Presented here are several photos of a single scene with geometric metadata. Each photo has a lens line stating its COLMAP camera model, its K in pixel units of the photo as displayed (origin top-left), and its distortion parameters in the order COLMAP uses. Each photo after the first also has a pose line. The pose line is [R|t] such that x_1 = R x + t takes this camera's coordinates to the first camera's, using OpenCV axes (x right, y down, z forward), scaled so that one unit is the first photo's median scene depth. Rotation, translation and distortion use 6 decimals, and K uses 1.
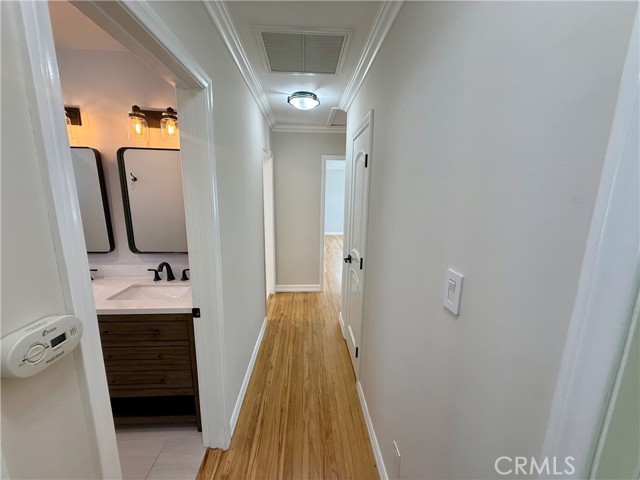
lens RADIAL K [[255.7, 0, 322.9], [0, 255.7, 238.6], [0, 0, 1]] dist [0.000208, -0.000236]
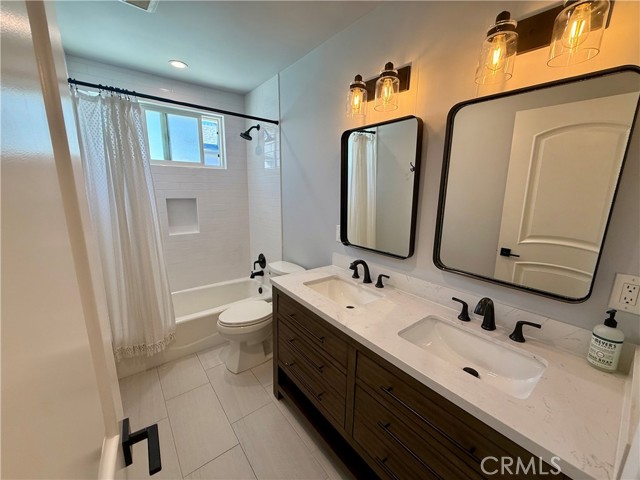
lens RADIAL K [[255.7, 0, 320.6], [0, 255.7, 241.0], [0, 0, 1]] dist [0.000208, -0.000236]
pose [[0.570051, 0.152955, -0.807247, -0.382238], [-0.154306, 0.984966, 0.077663, -0.017578], [0.806989, 0.080291, 0.585082, 0.353298]]
